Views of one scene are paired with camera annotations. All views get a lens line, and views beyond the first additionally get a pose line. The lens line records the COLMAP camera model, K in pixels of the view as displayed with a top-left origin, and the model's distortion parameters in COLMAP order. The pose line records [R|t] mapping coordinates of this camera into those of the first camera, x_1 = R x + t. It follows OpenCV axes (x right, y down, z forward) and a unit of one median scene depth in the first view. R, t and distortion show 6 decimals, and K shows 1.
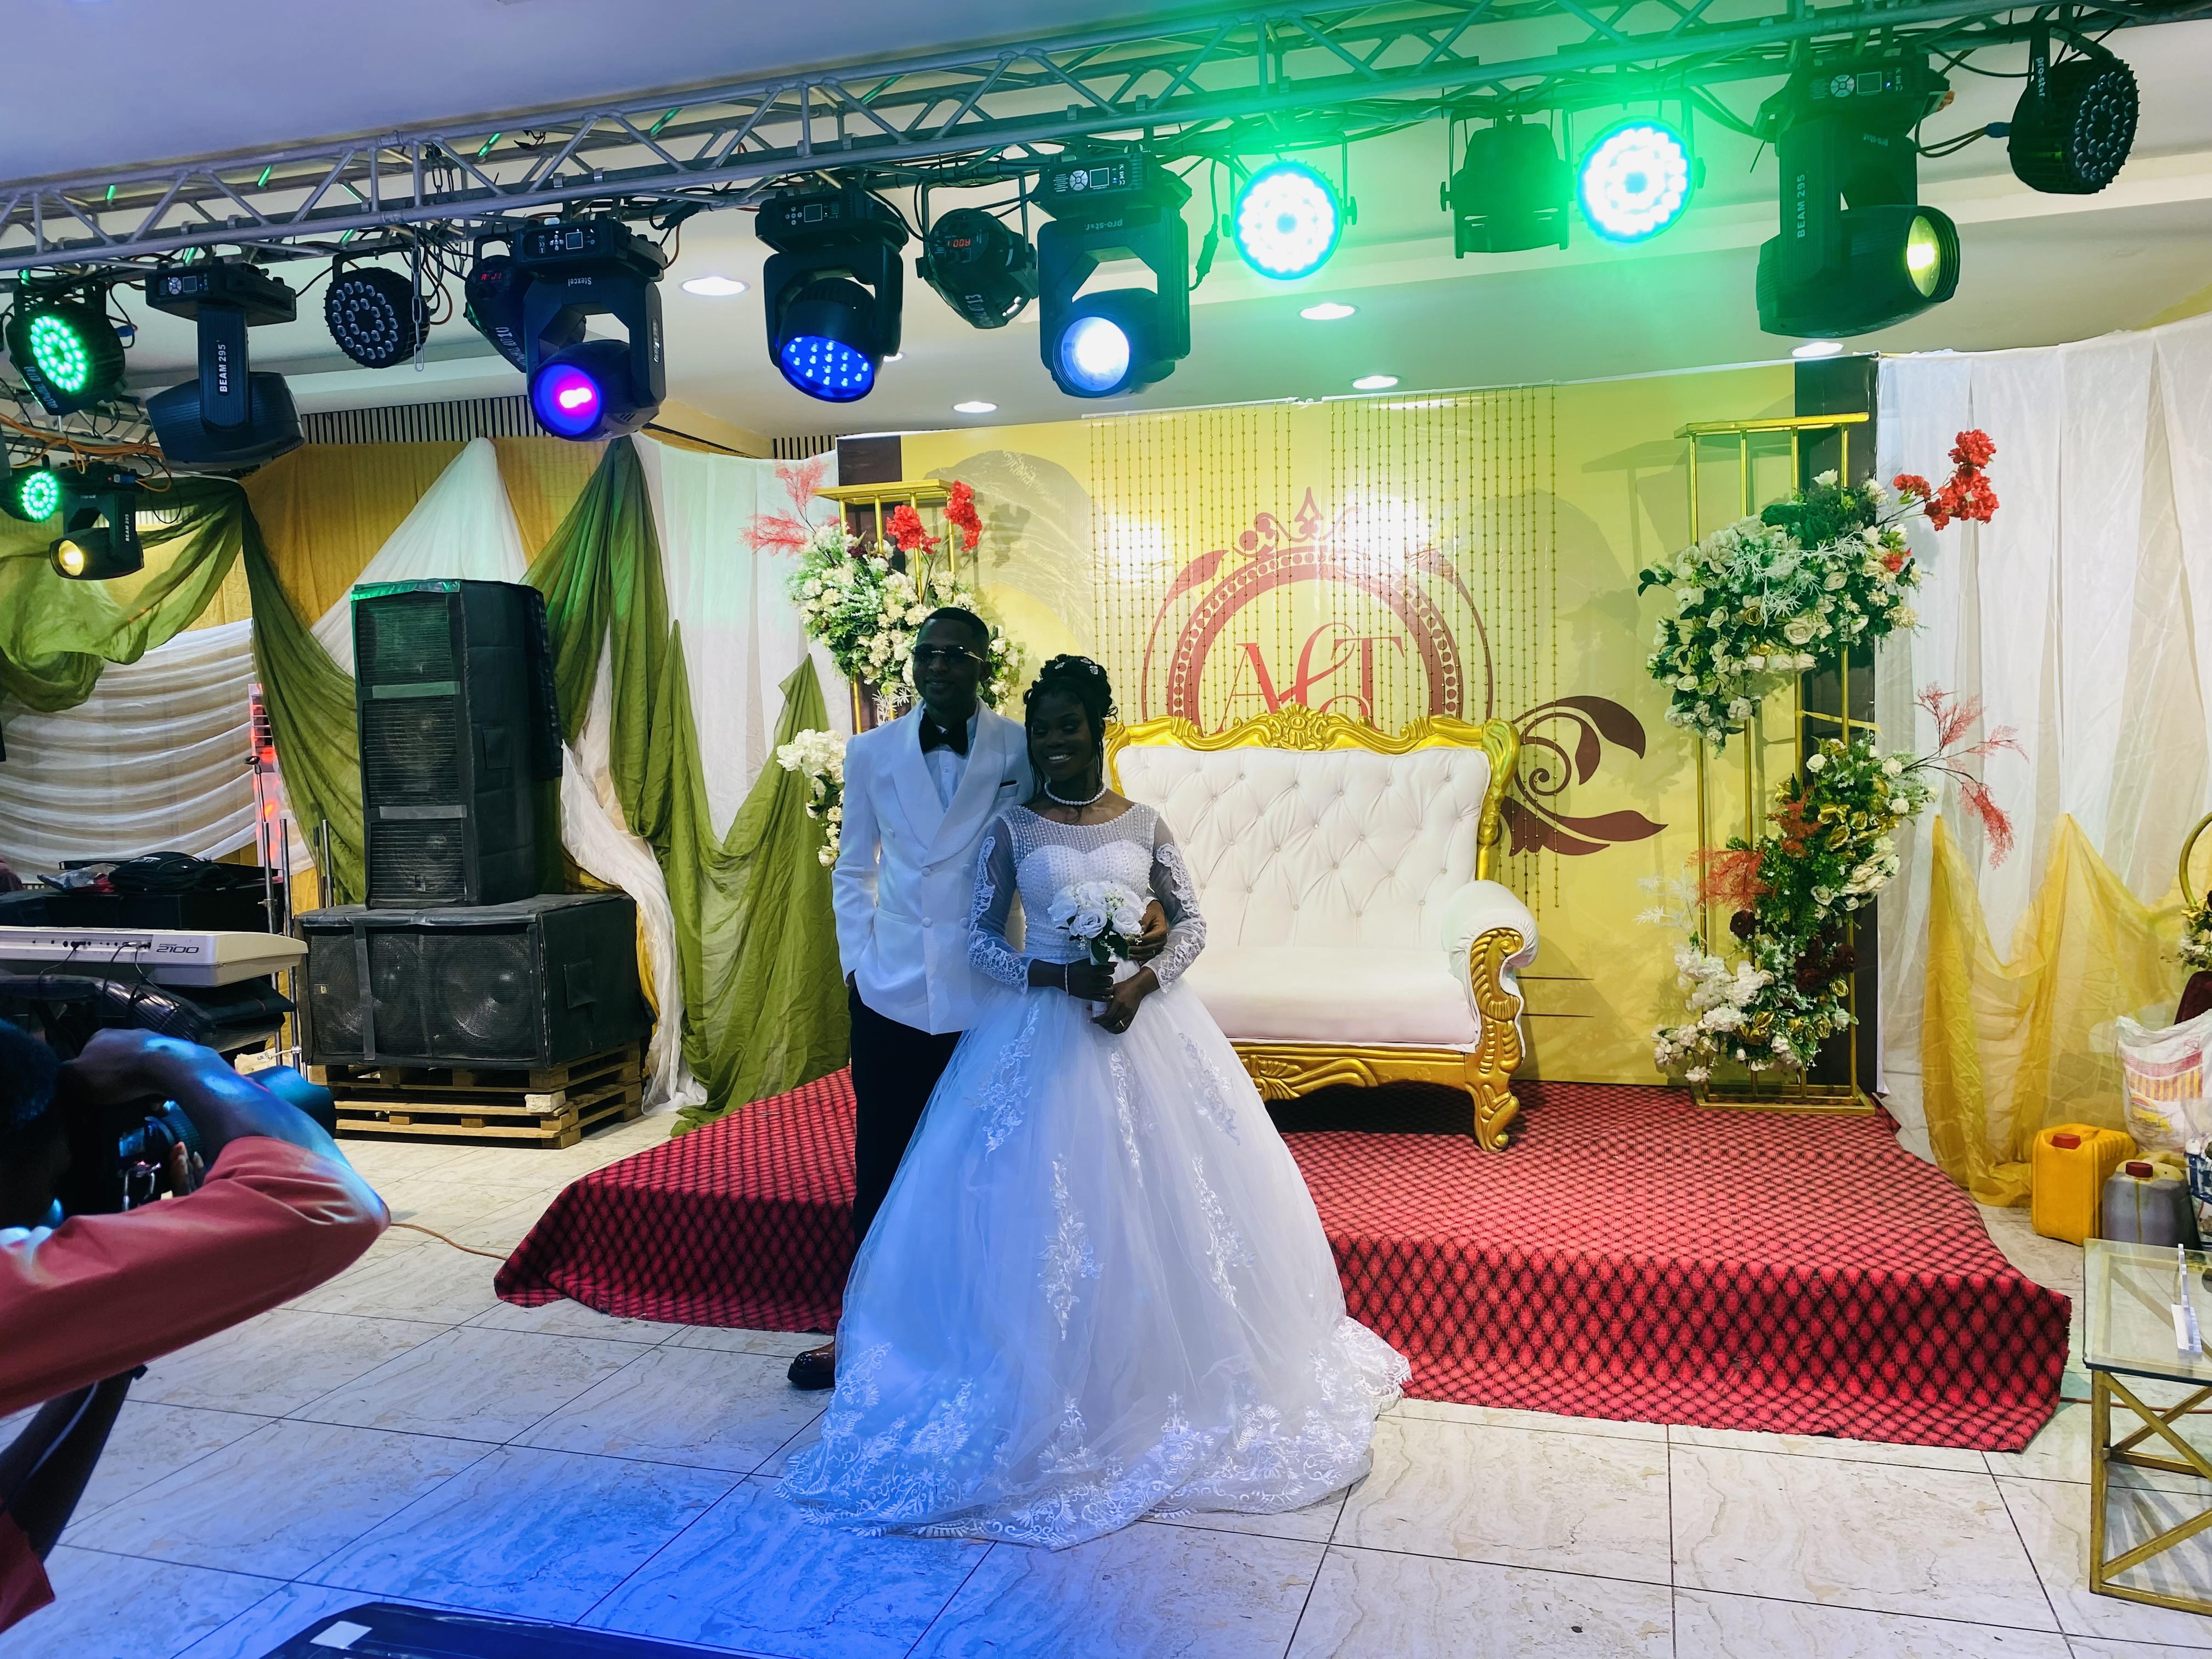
lens RADIAL K [[1663.6, 0, 1106.0], [0, 1663.6, 829.5], [0, 0, 1]] dist [0.045980, -0.004220]
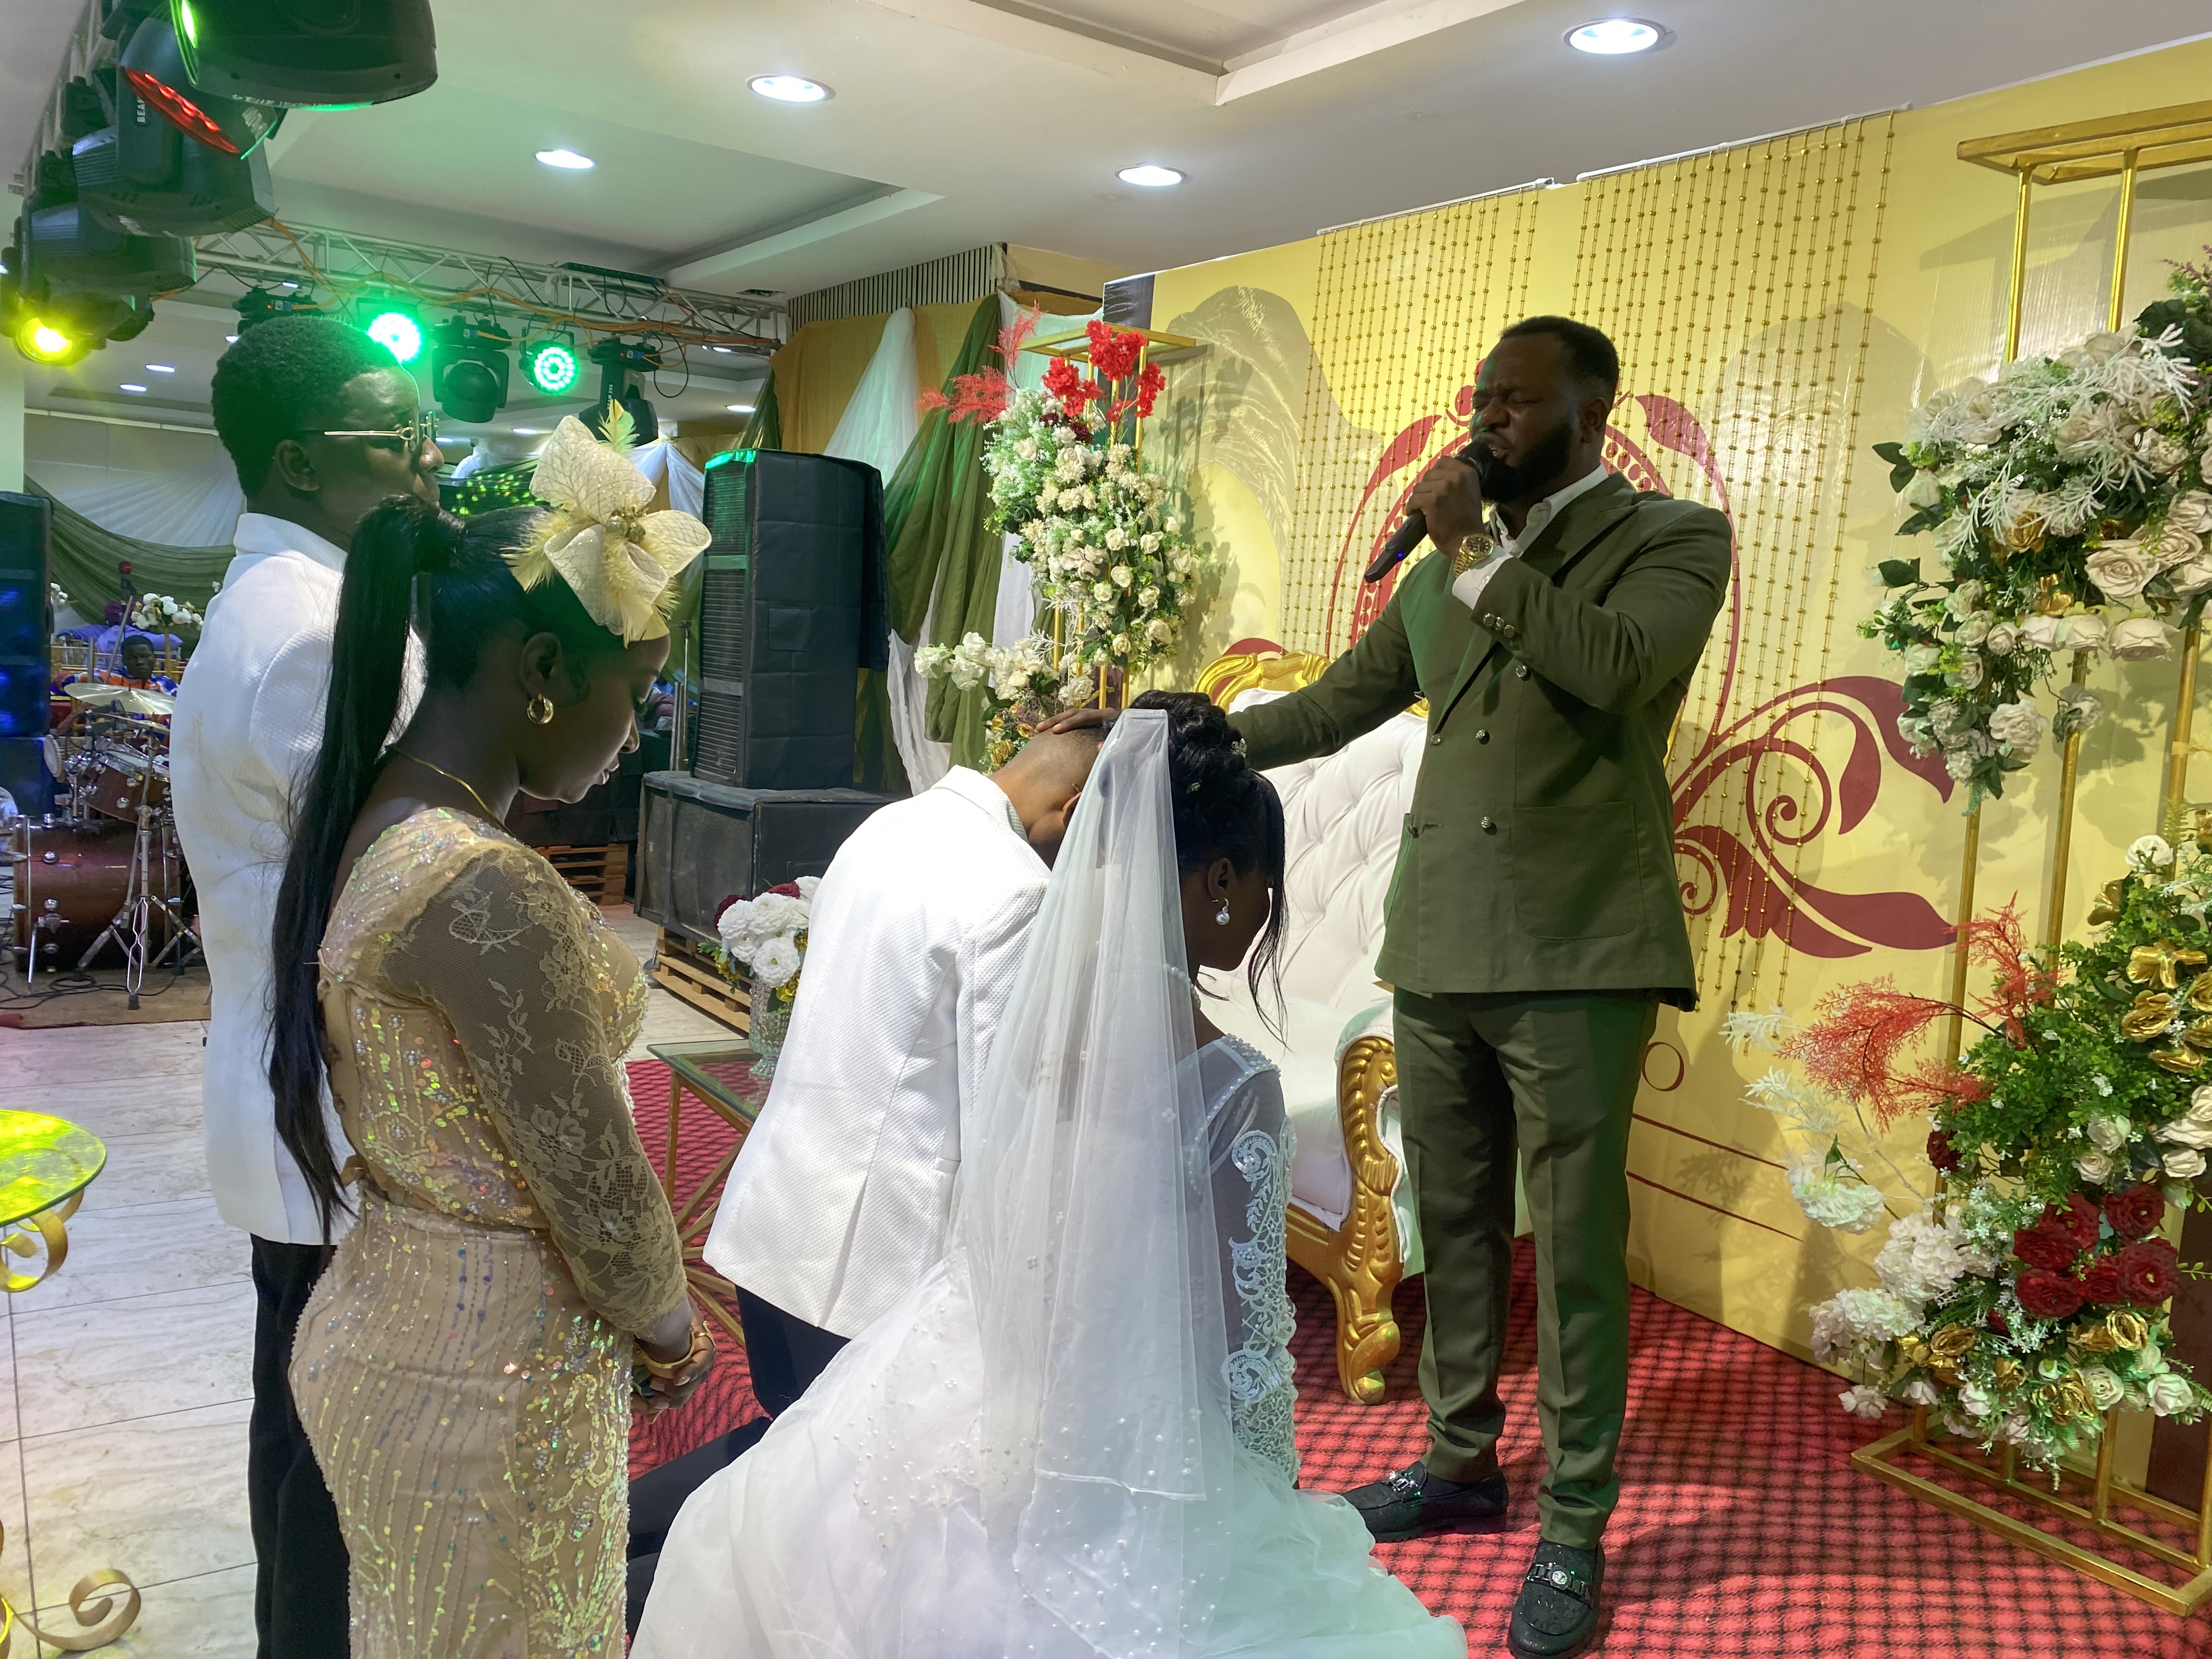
lens RADIAL K [[1668.1, 0, 1106.0], [0, 1668.1, 829.5], [0, 0, 1]] dist [0.013606, -0.002059]
pose [[0.794549, 0.154840, -0.587126, 0.414162], [-0.135301, 0.987777, 0.077400, -0.037973], [0.591934, 0.017940, 0.805787, 0.395788]]
